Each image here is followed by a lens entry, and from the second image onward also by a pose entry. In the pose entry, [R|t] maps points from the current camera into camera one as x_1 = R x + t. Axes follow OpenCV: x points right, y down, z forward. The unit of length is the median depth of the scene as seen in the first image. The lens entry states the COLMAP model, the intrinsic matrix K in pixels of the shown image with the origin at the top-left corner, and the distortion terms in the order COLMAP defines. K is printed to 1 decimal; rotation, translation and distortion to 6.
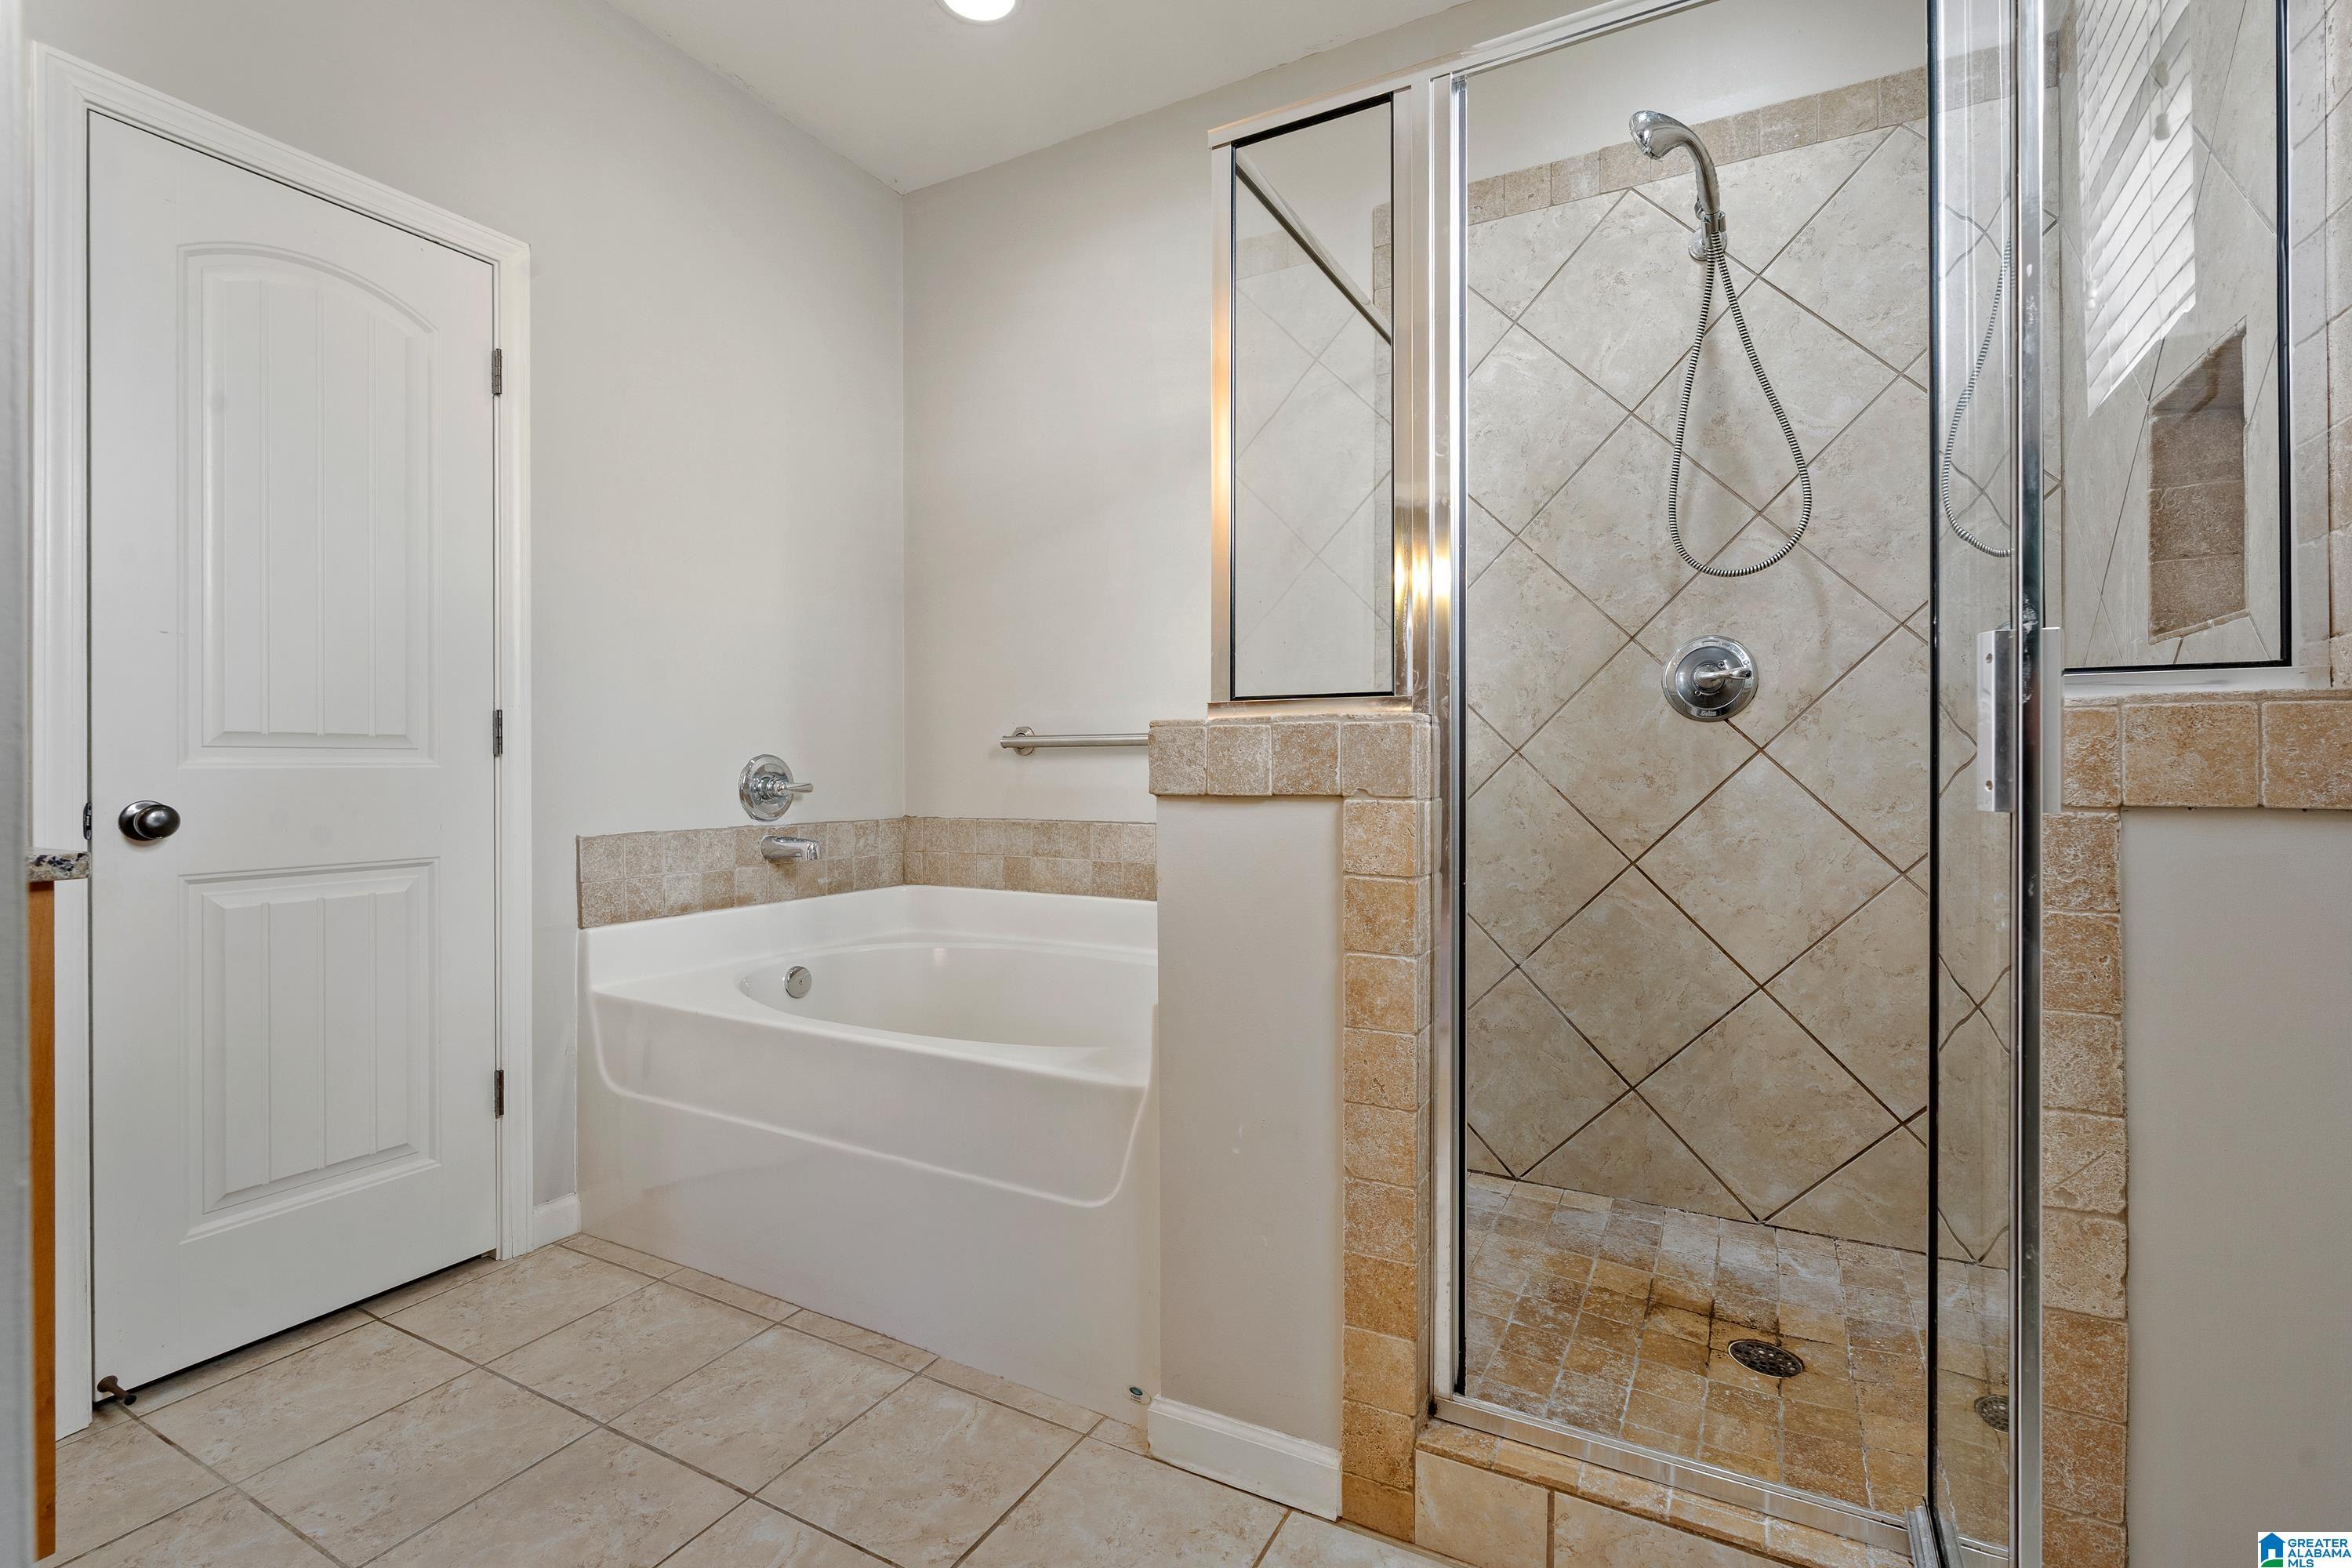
lens RADIAL K [[1080.2, 0, 1176.2], [0, 1080.2, 782.4], [0, 0, 1]] dist [-0.011451, 0.003731]
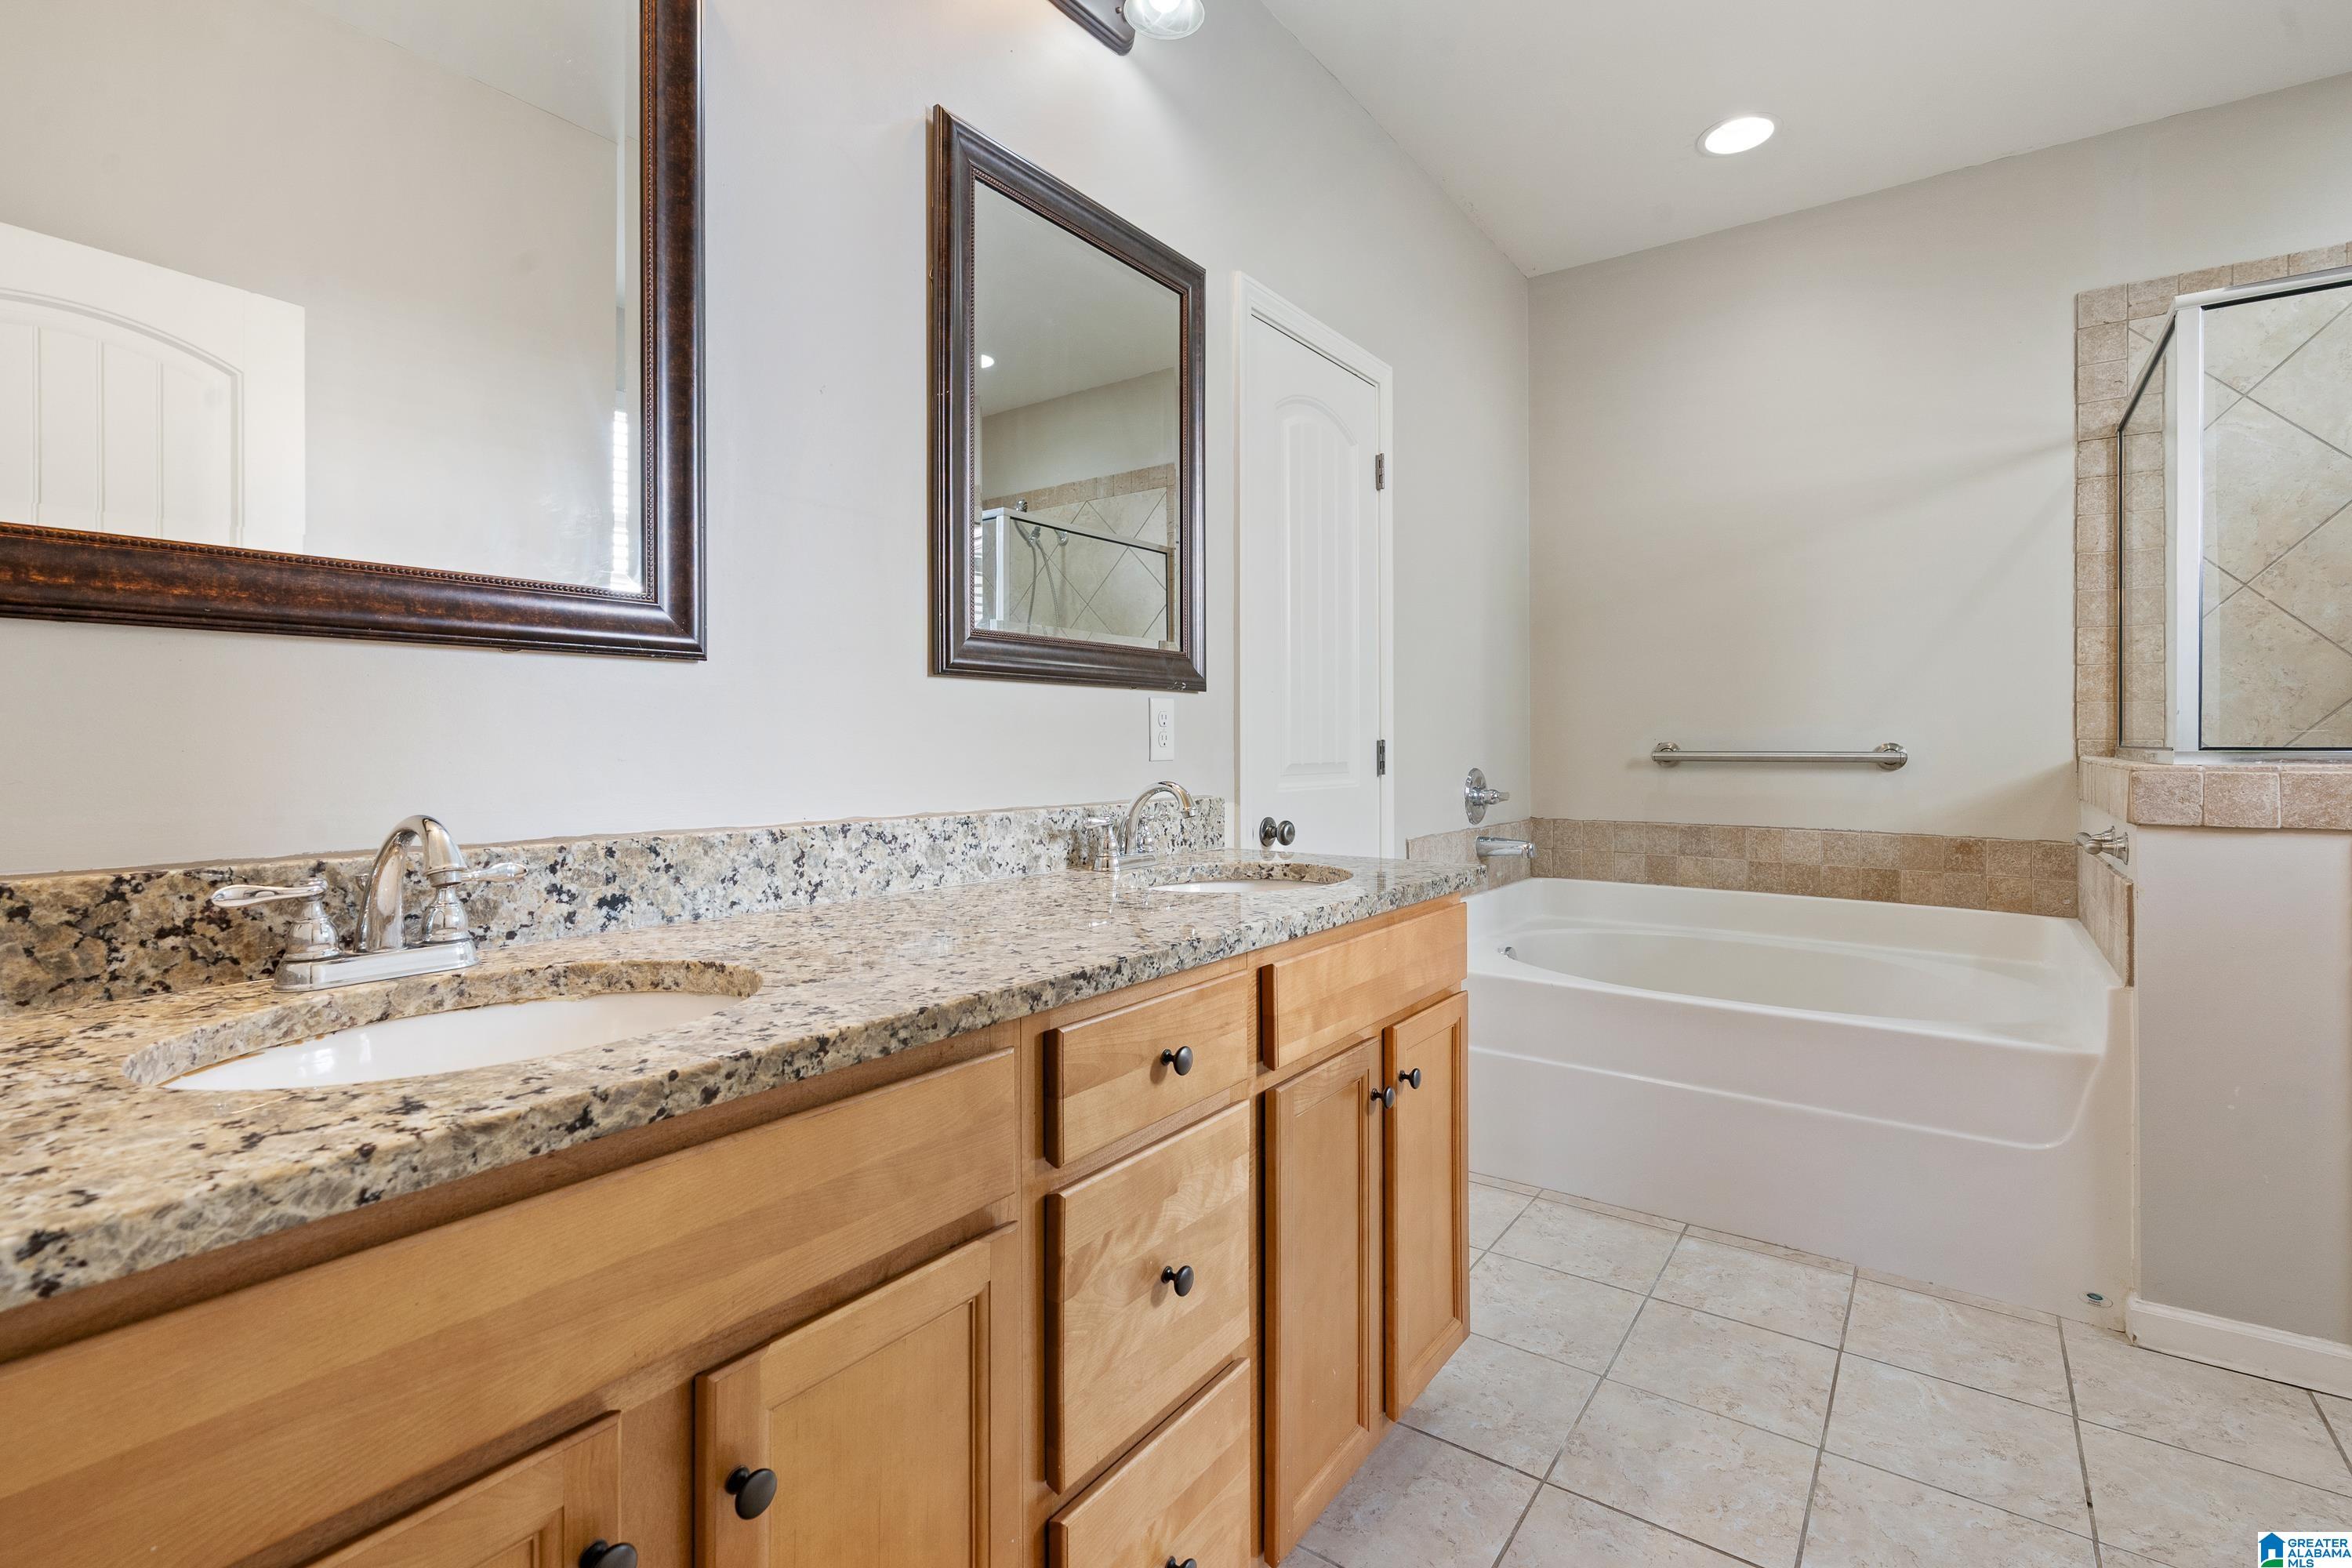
lens RADIAL K [[1080.2, 0, 1174.8], [0, 1080.2, 761.4], [0, 0, 1]] dist [-0.011451, 0.003731]
pose [[0.991392, 0.003749, -0.130875, -0.550054], [-0.003522, 0.999992, 0.001963, -0.034349], [0.130881, -0.001485, 0.991397, -0.223202]]
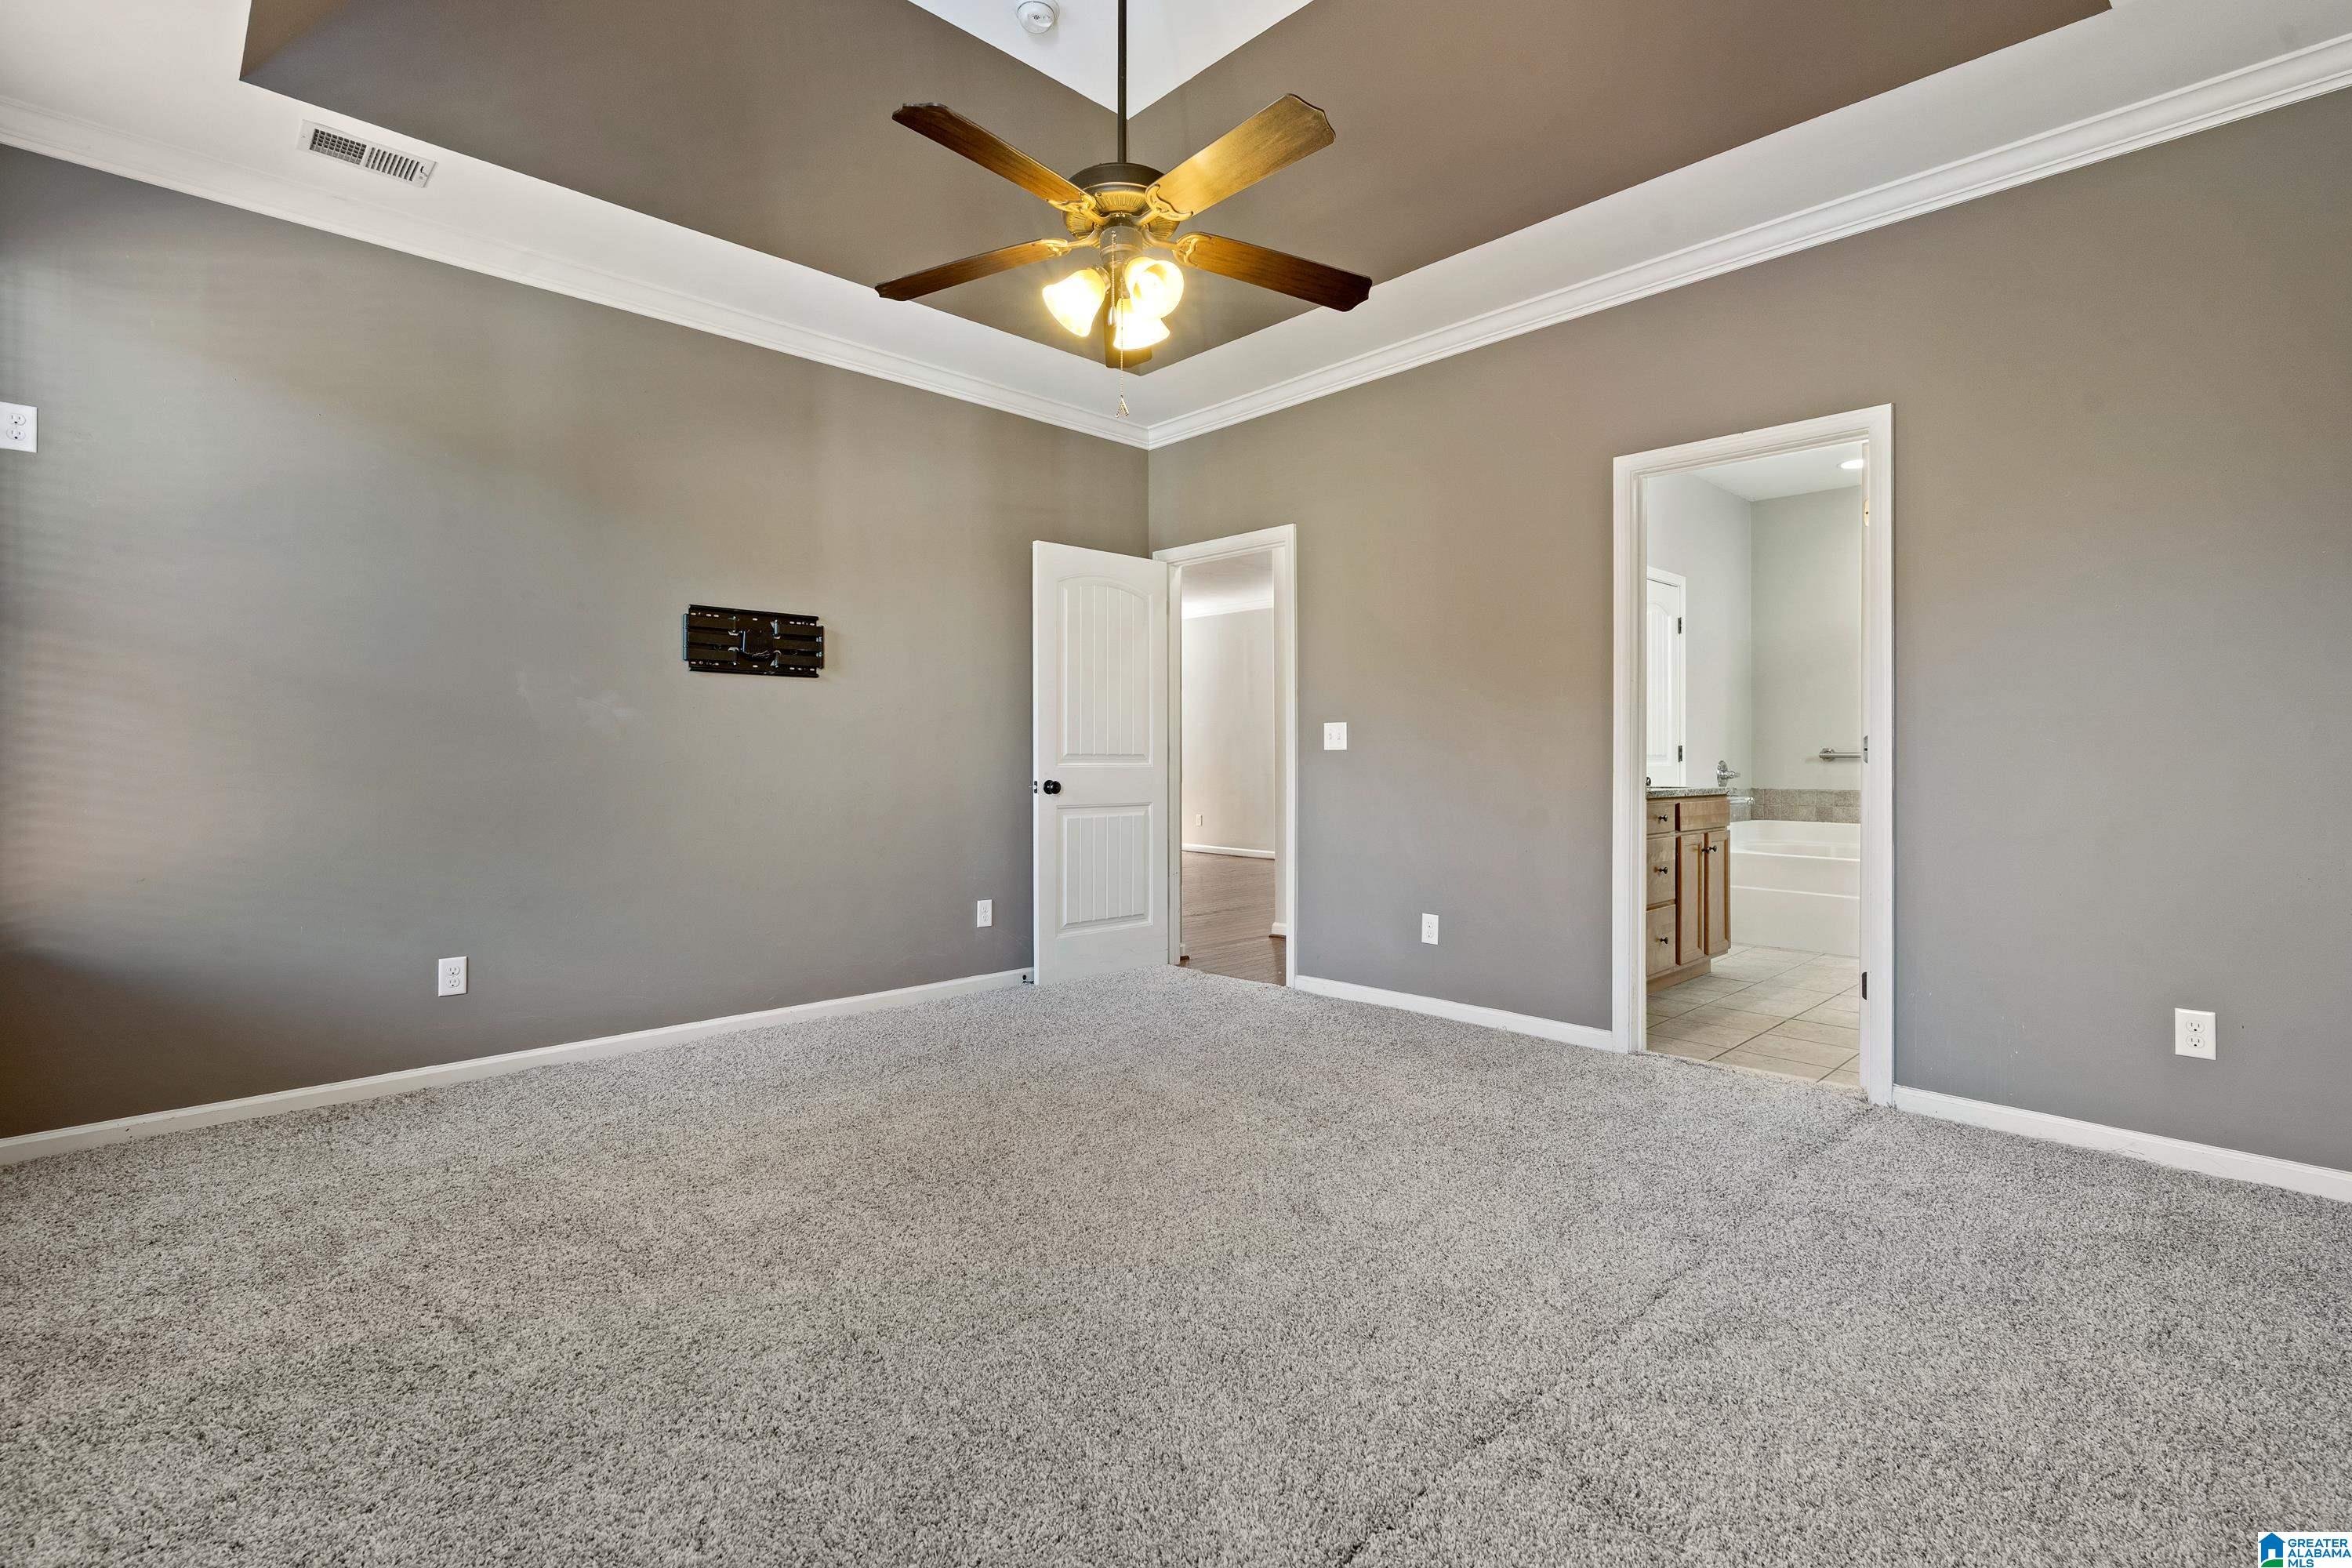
lens RADIAL K [[1080.2, 0, 1175.1], [0, 1080.2, 762.1], [0, 0, 1]] dist [-0.011451, 0.003731]
pose [[0.954810, 0.006493, -0.297145, -0.822557], [-0.009088, 0.999932, -0.007353, 0.005738], [0.297077, 0.009721, 0.954804, -1.623488]]
